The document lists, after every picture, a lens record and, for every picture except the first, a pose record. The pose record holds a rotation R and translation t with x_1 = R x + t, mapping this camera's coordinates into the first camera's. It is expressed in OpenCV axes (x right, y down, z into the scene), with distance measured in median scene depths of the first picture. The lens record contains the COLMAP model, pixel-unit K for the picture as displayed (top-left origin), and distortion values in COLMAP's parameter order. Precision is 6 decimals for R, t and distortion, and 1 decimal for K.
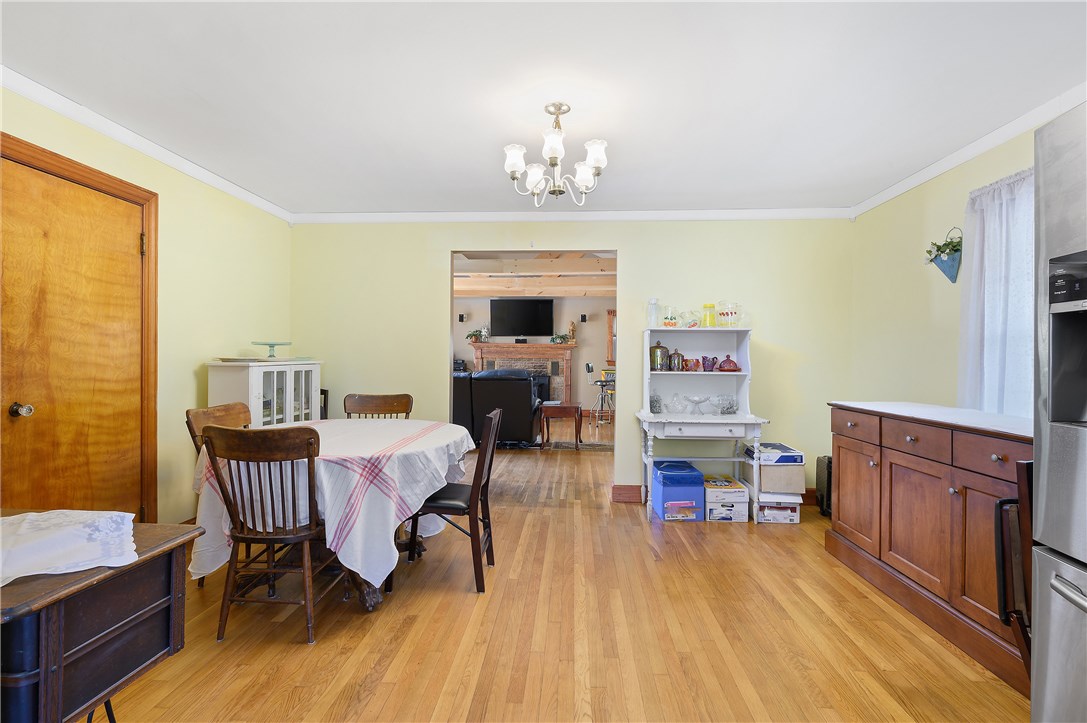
lens RADIAL K [[514.9, 0, 543.3], [0, 514.9, 363.0], [0, 0, 1]] dist [-0.000015, -0.000034]
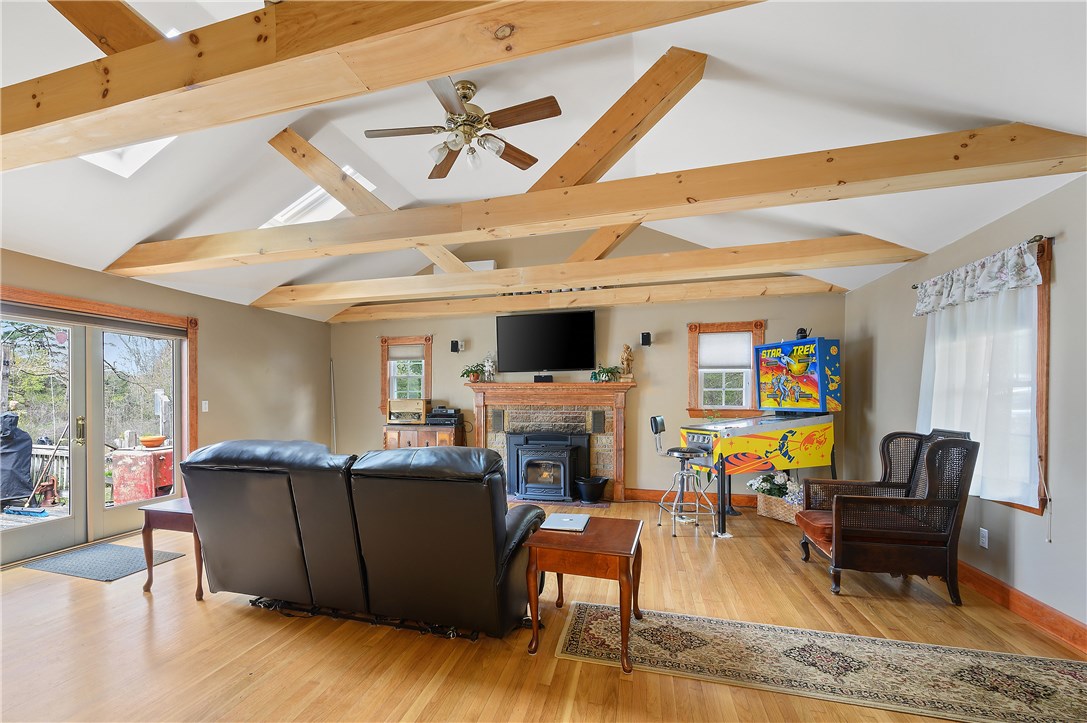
lens RADIAL K [[444.8, 0, 500.6], [0, 444.8, 400.7], [0, 0, 1]] dist [0.000819, 0.000150]
pose [[0.969618, -0.008338, -0.244484, 0.039510], [0.008700, 0.999962, 0.000401, -0.016118], [0.244471, -0.002516, 0.969653, 0.451405]]
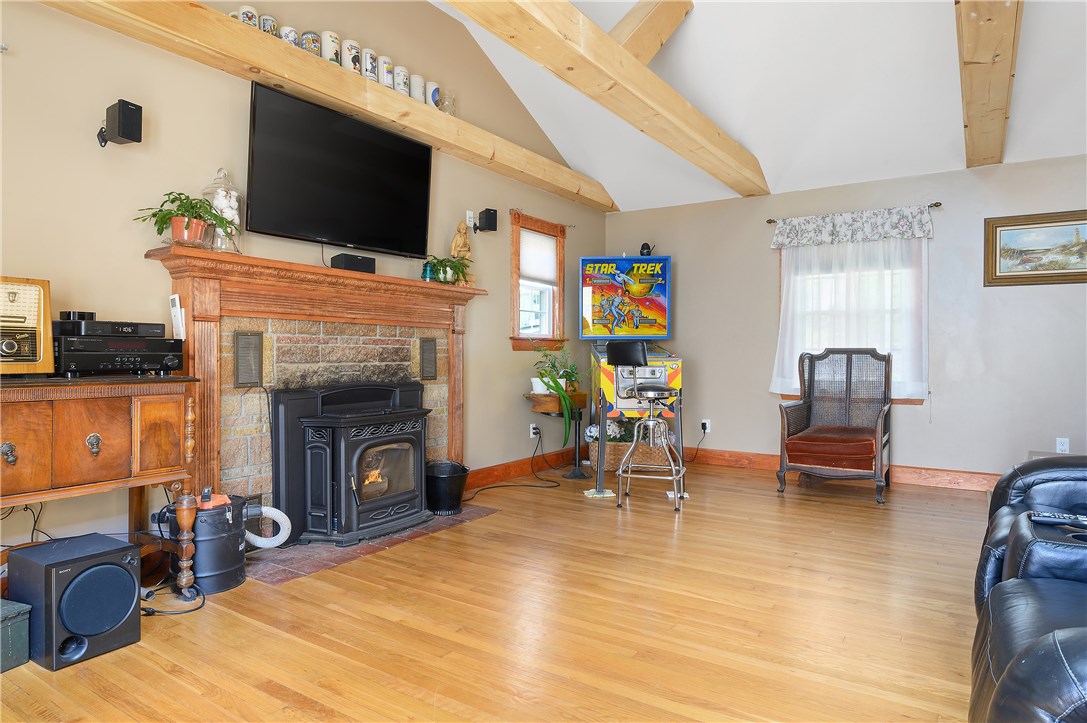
lens RADIAL K [[655.3, 0, 542.4], [0, 655.3, 356.0], [0, 0, 1]] dist [-0.005531, -0.000677]
pose [[0.530668, -0.009580, 0.847526, -0.292467], [0.005927, 0.999954, 0.007592, 0.006078], [-0.847559, 0.000994, 0.530700, 0.718944]]
